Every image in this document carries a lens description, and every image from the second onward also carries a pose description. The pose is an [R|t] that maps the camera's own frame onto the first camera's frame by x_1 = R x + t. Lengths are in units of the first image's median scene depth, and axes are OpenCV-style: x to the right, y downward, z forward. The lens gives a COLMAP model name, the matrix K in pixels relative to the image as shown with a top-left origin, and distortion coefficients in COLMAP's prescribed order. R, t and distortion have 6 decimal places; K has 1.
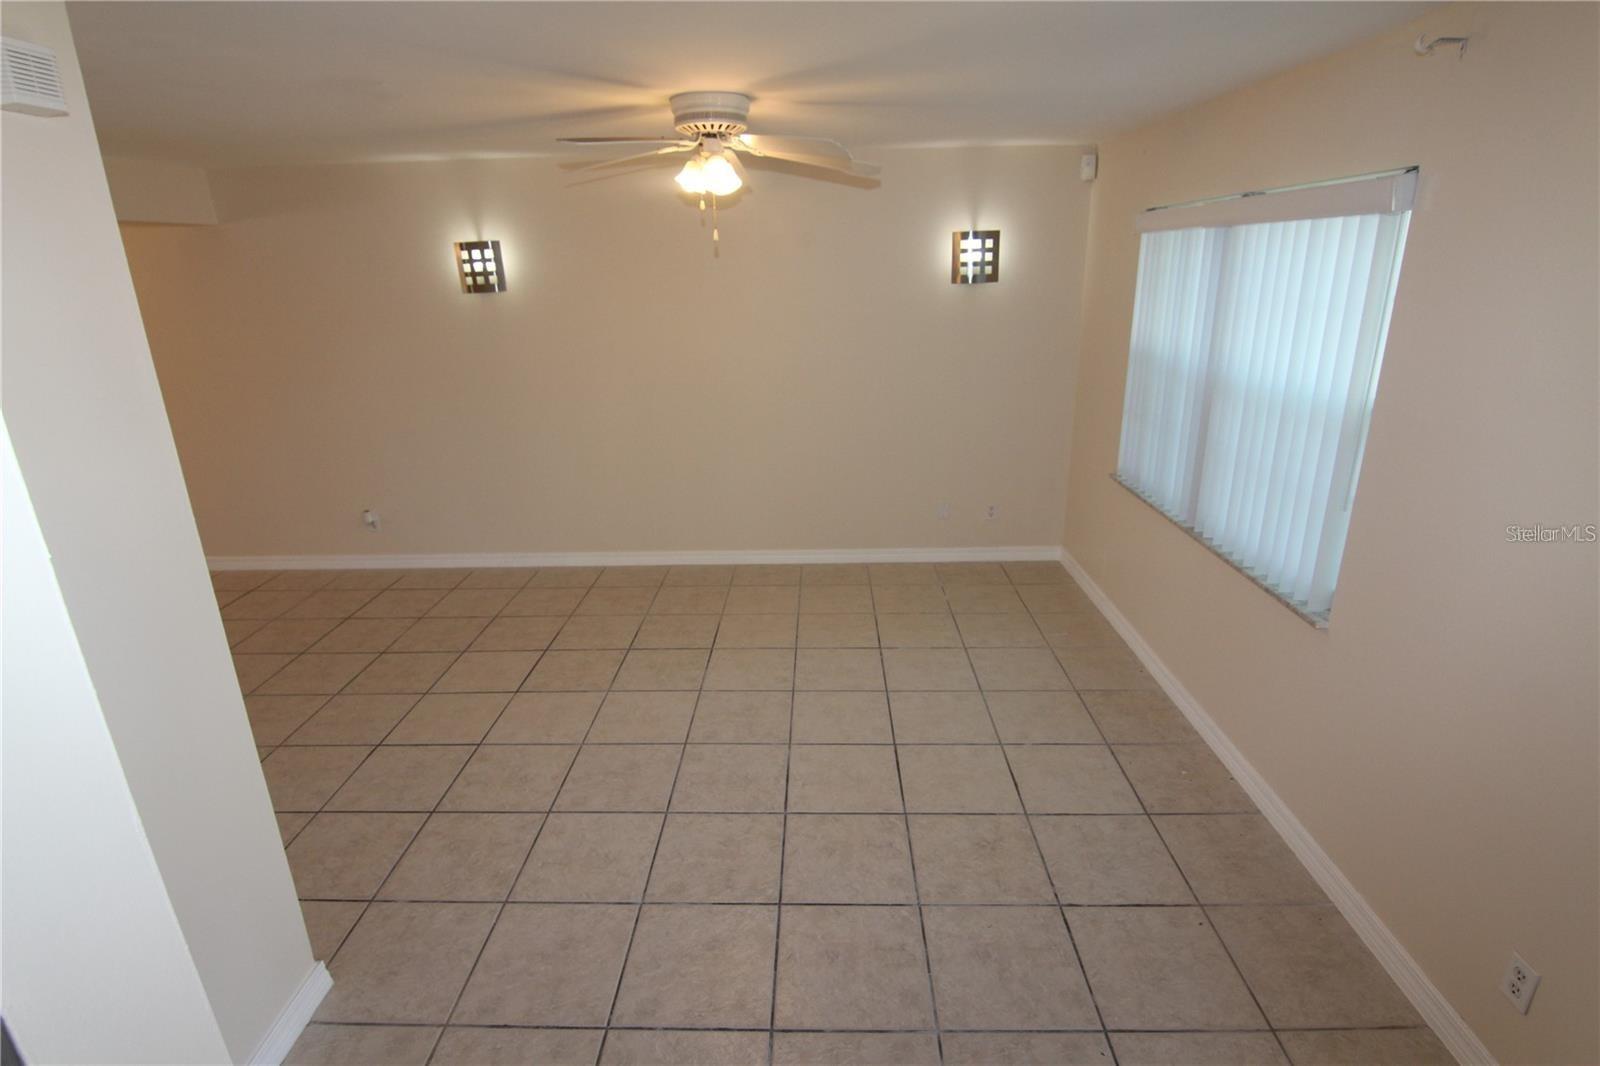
lens RADIAL K [[807.1, 0, 800.0], [0, 807.1, 533.0], [0, 0, 1]] dist [-0.002085, -0.015962]
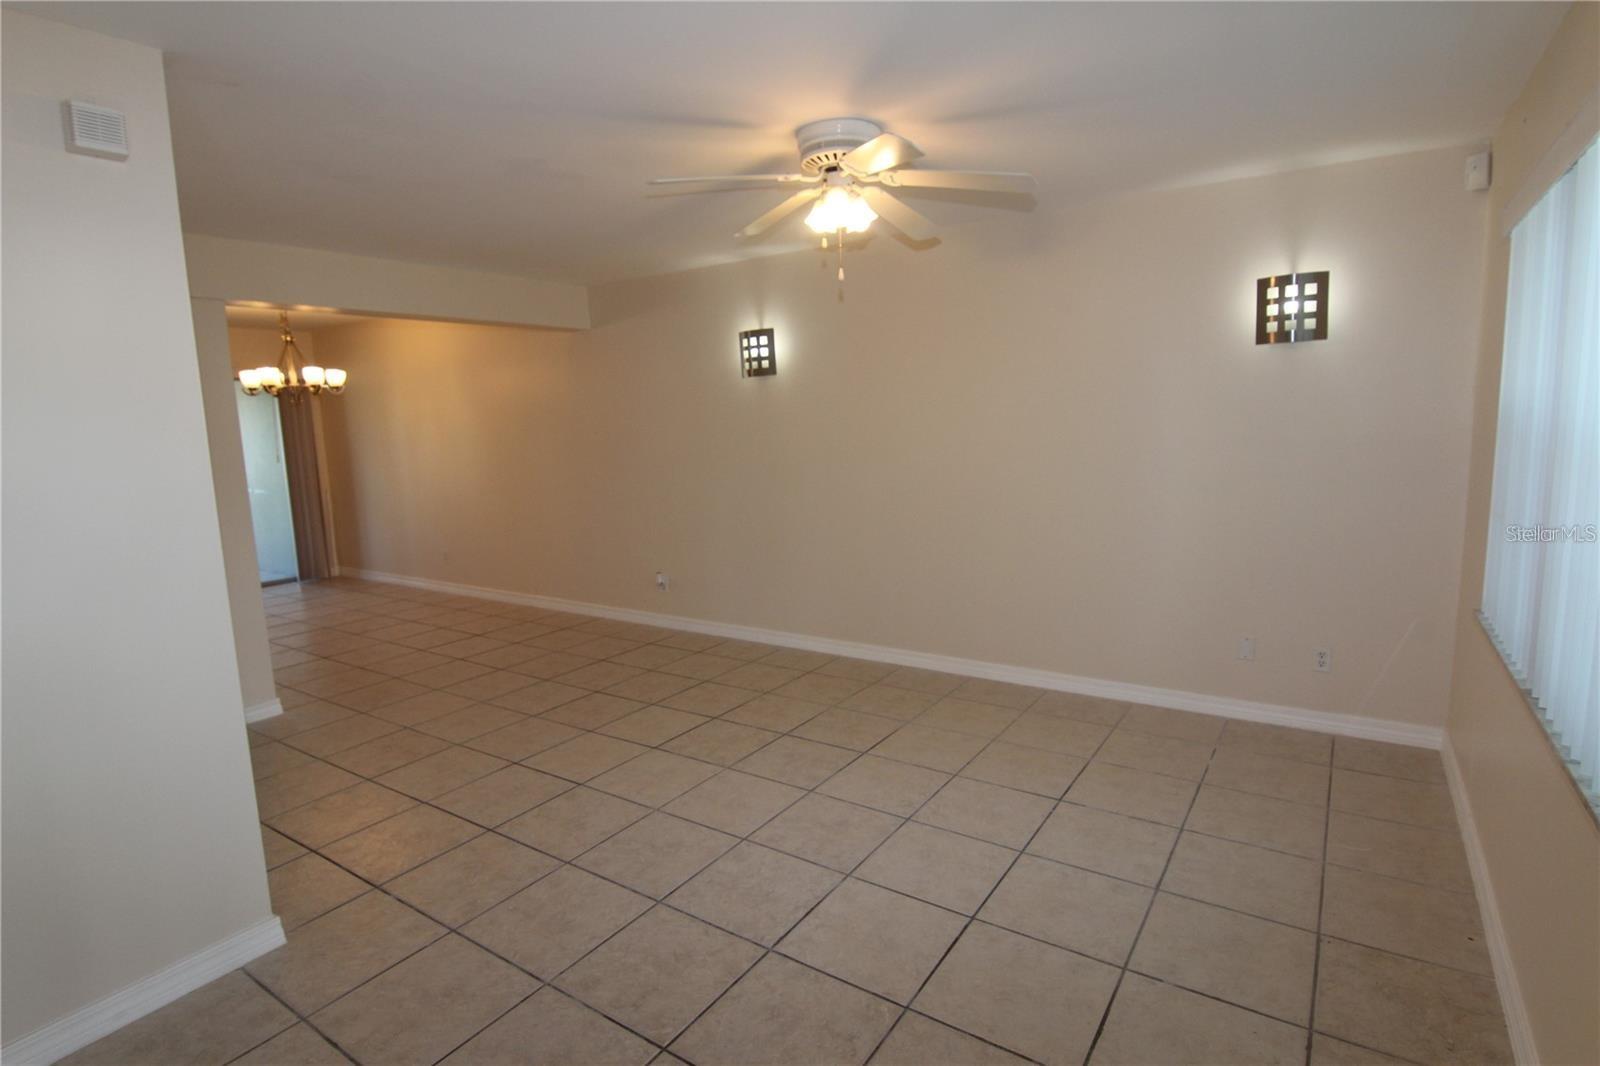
lens RADIAL K [[811.9, 0, 802.3], [0, 811.9, 535.1], [0, 0, 1]] dist [-0.004442, -0.014475]
pose [[0.841669, 0.071837, -0.535195, 0.263709], [-0.158578, 0.980293, -0.117805, 0.025830], [0.516185, 0.184023, 0.836474, 0.184502]]
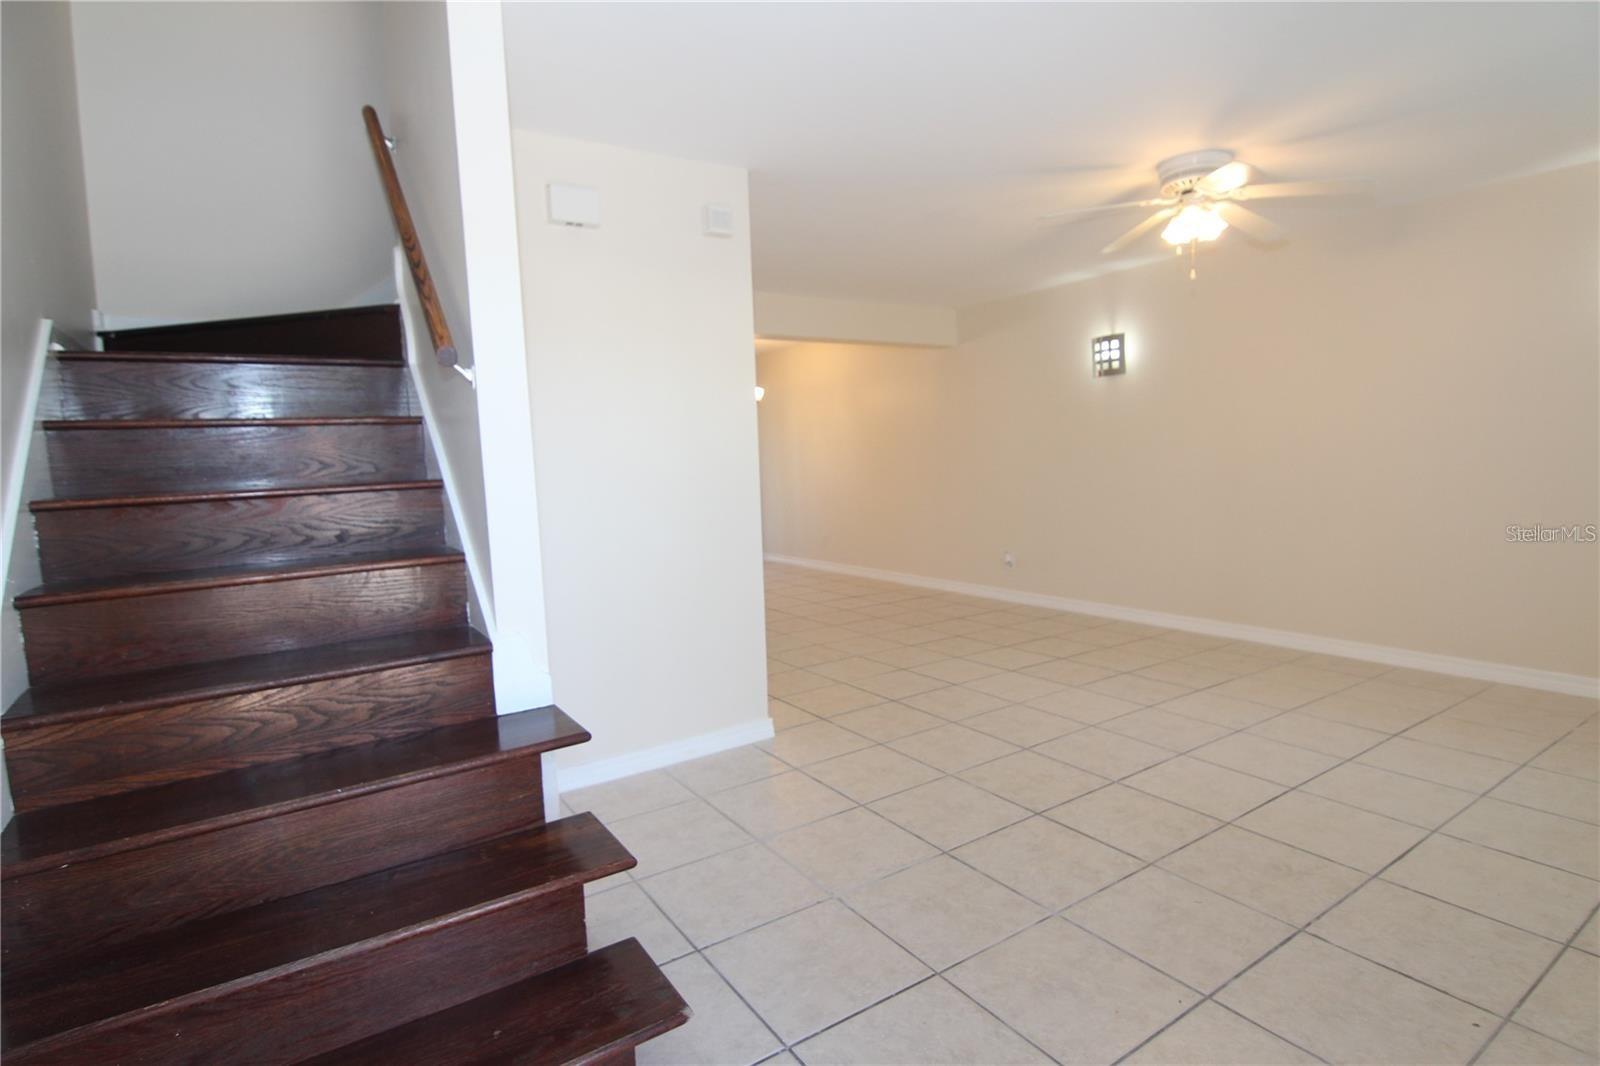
lens RADIAL K [[806.6, 0, 802.4], [0, 806.6, 535.5], [0, 0, 1]] dist [-0.001404, -0.016507]
pose [[0.569668, 0.078518, -0.818116, 0.377738], [-0.239561, 0.968065, -0.073901, 0.139984], [0.786187, 0.238087, 0.570285, 0.010831]]
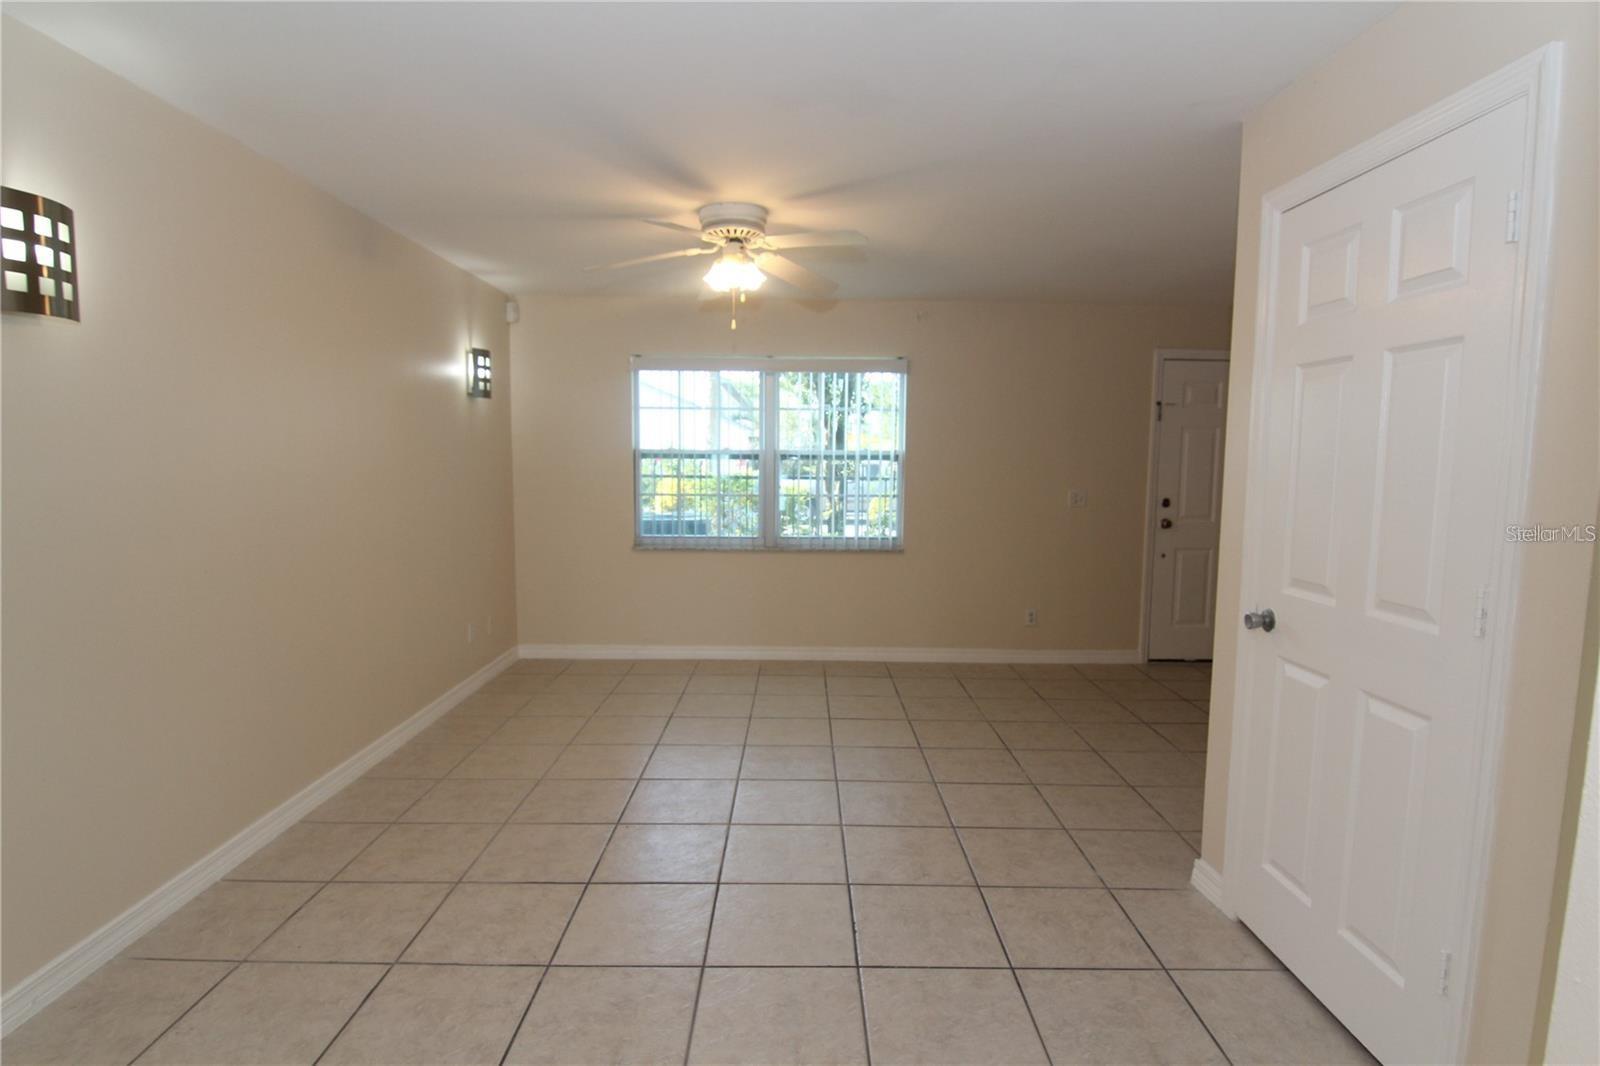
lens RADIAL K [[806.6, 0, 802.4], [0, 806.6, 535.5], [0, 0, 1]] dist [-0.001404, -0.016507]
pose [[-0.024801, -0.079733, 0.996508, -0.880287], [0.310519, 0.946893, 0.083491, -0.110754], [-0.950244, 0.311505, 0.001275, 0.706143]]
